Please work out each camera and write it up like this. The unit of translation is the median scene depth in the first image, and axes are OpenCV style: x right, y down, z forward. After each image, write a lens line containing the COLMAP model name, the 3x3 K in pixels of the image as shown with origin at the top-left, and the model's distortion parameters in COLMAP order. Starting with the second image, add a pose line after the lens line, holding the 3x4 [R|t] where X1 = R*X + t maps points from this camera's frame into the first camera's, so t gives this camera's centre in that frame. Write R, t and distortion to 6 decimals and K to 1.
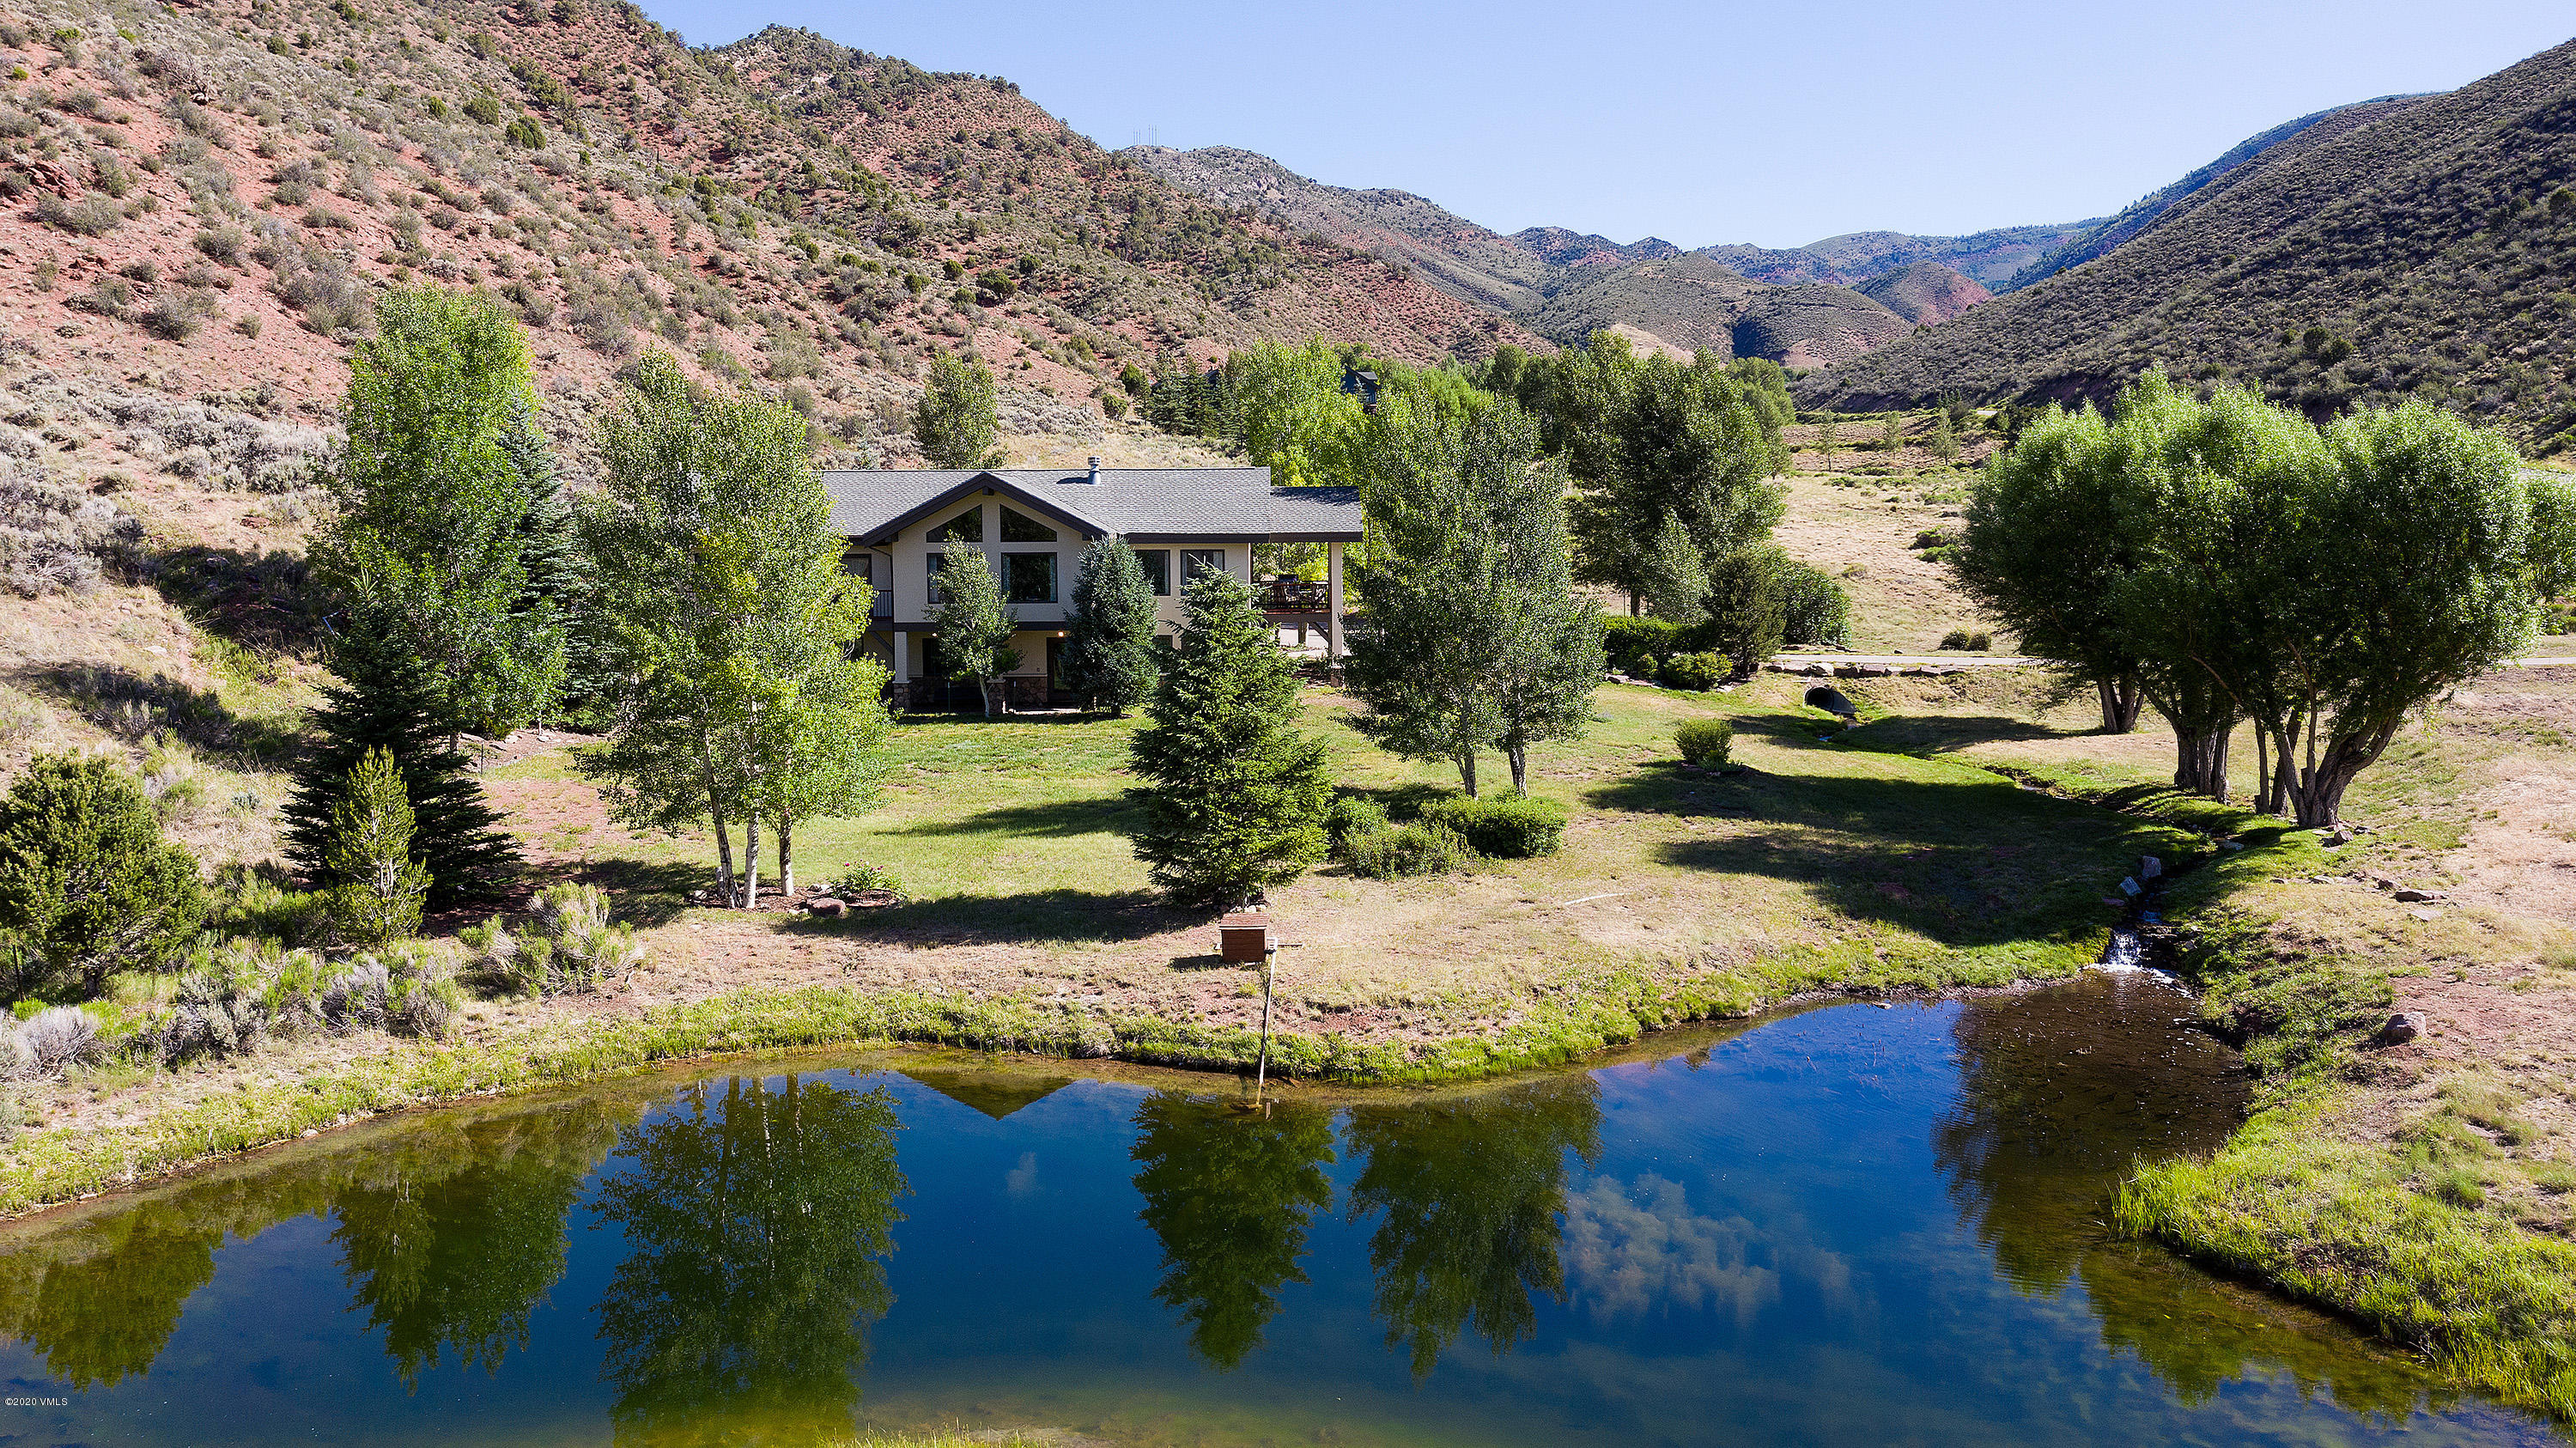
lens RADIAL K [[2056.0, 0, 1292.7], [0, 2056.0, 724.4], [0, 0, 1]] dist [-0.033383, 0.019720]
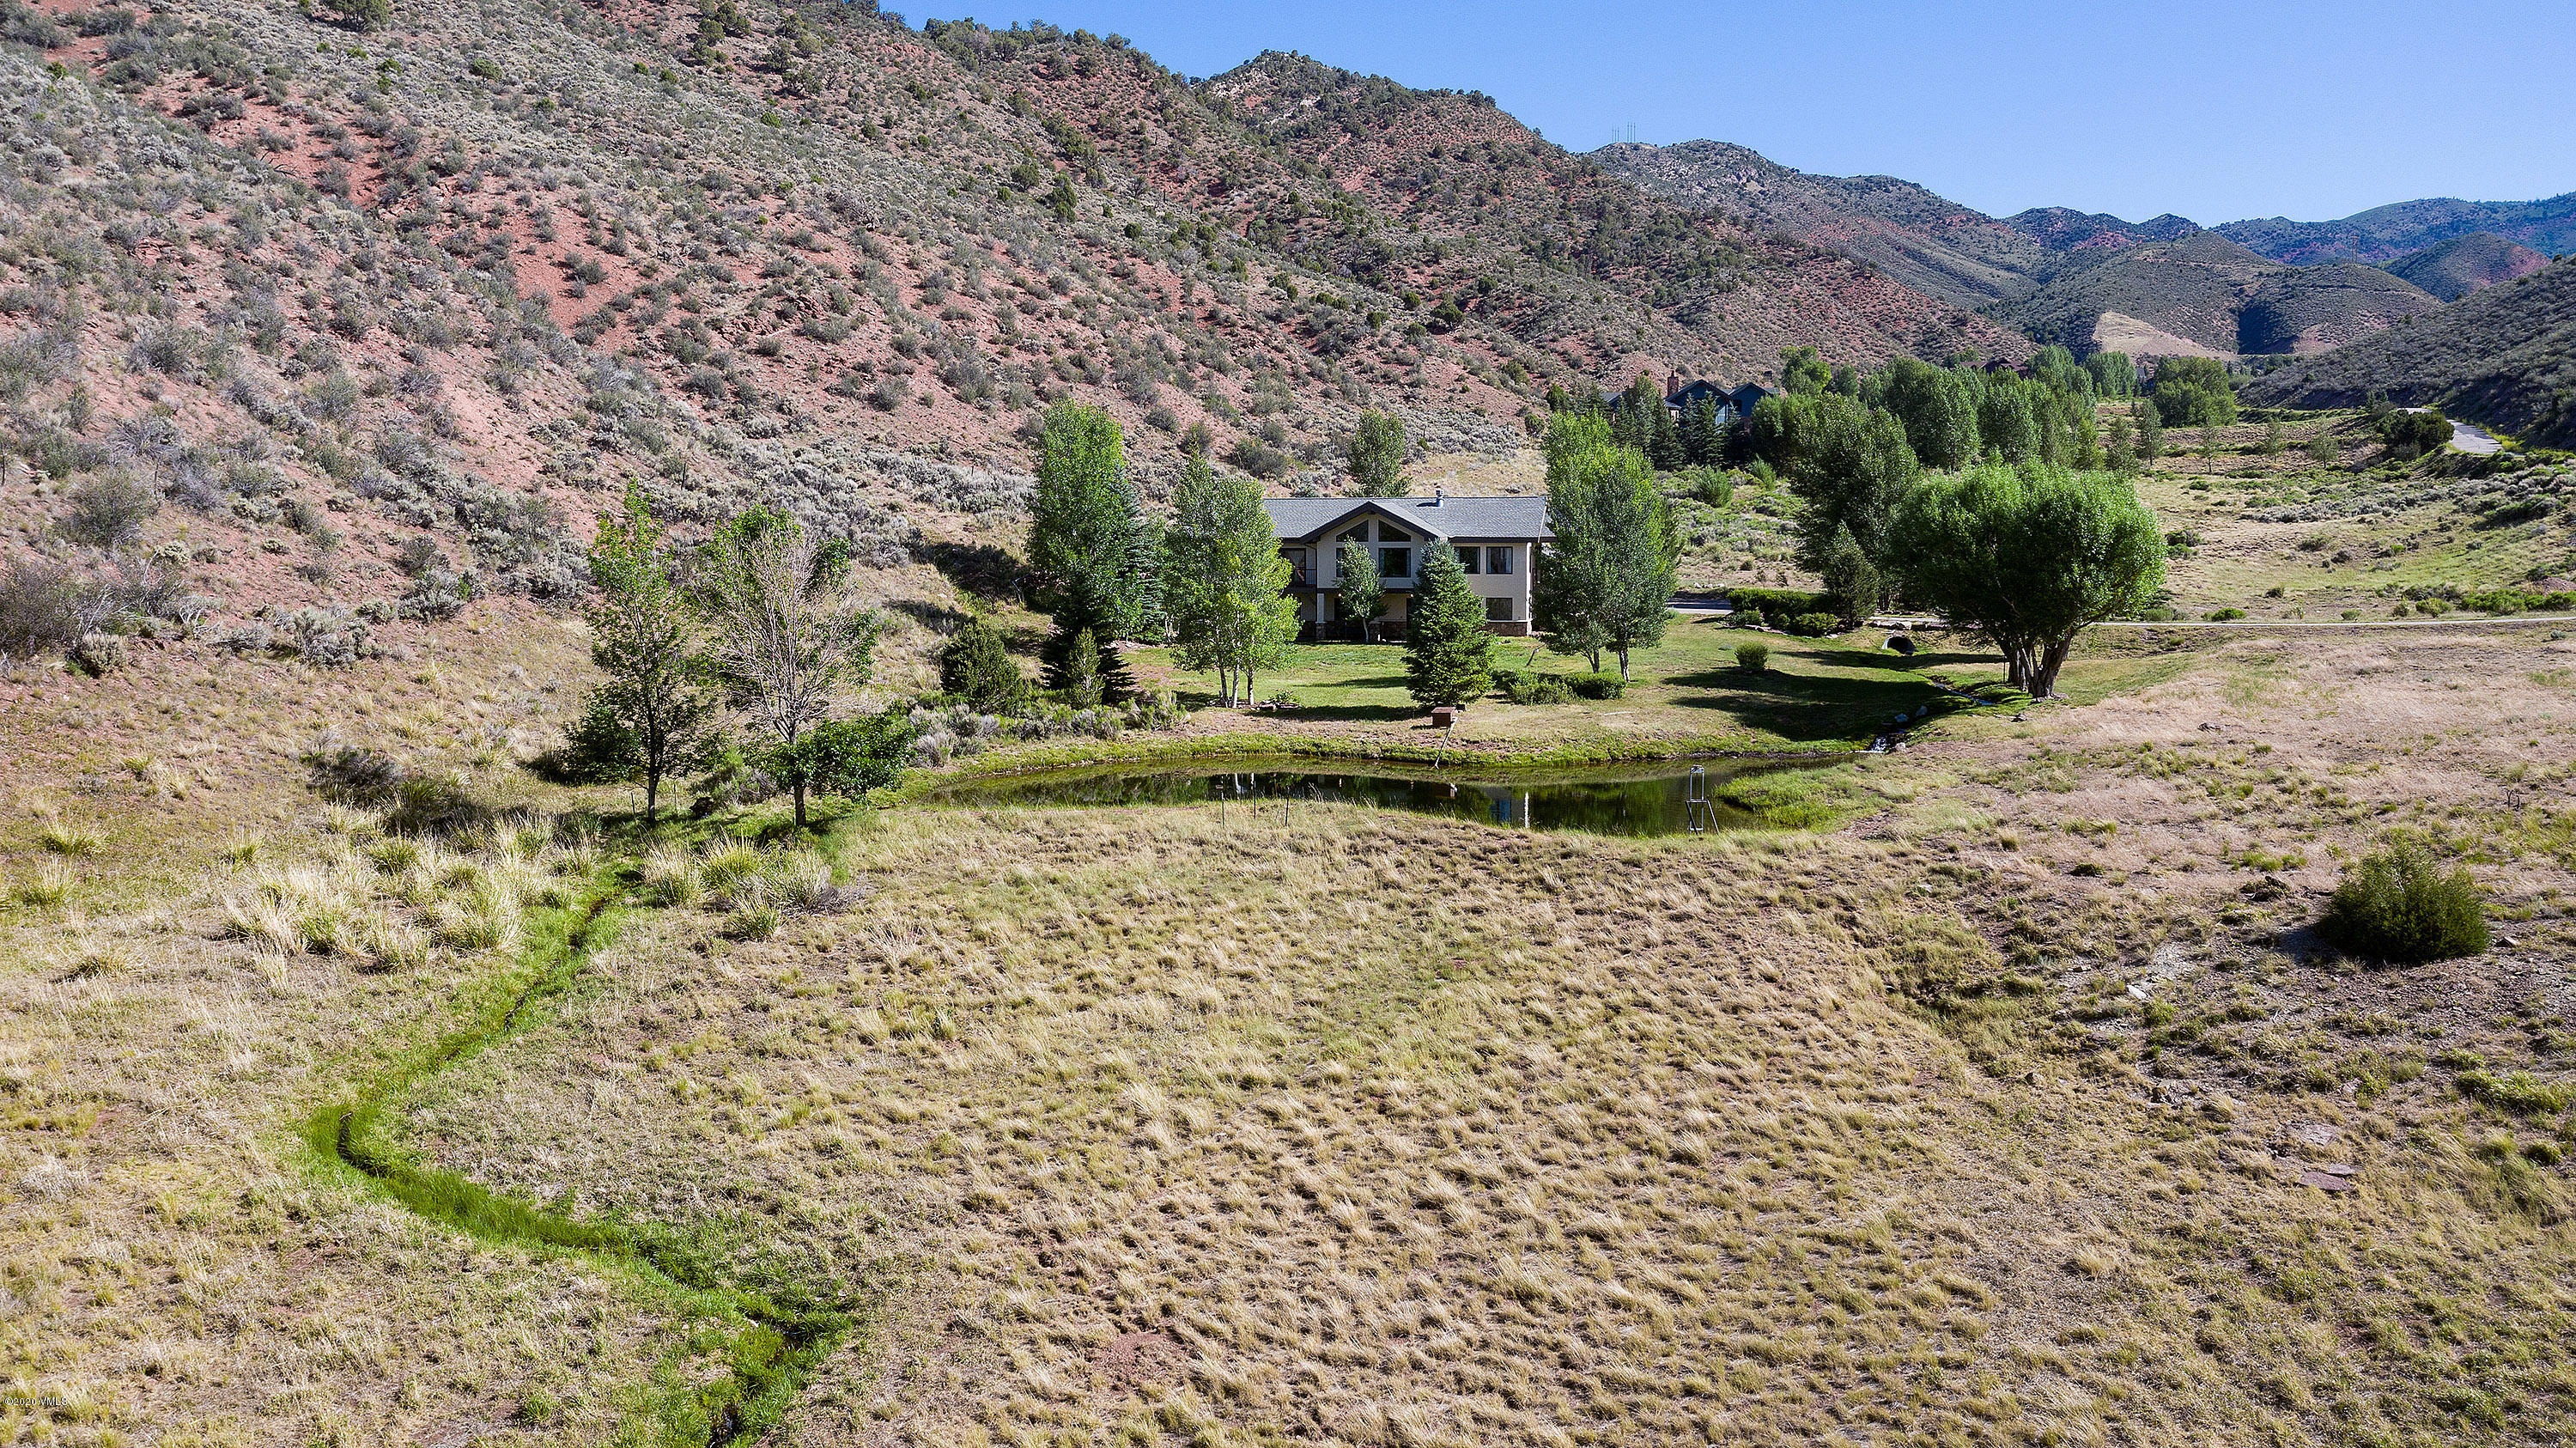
lens RADIAL K [[2056.0, 0, 1279.2], [0, 2056.0, 723.3], [0, 0, 1]] dist [-0.033383, 0.019720]
pose [[0.972114, 0.023711, -0.233305, 0.088472], [-0.023034, 0.999719, 0.005626, 0.026947], [0.233373, -0.000096, 0.972387, -0.337422]]
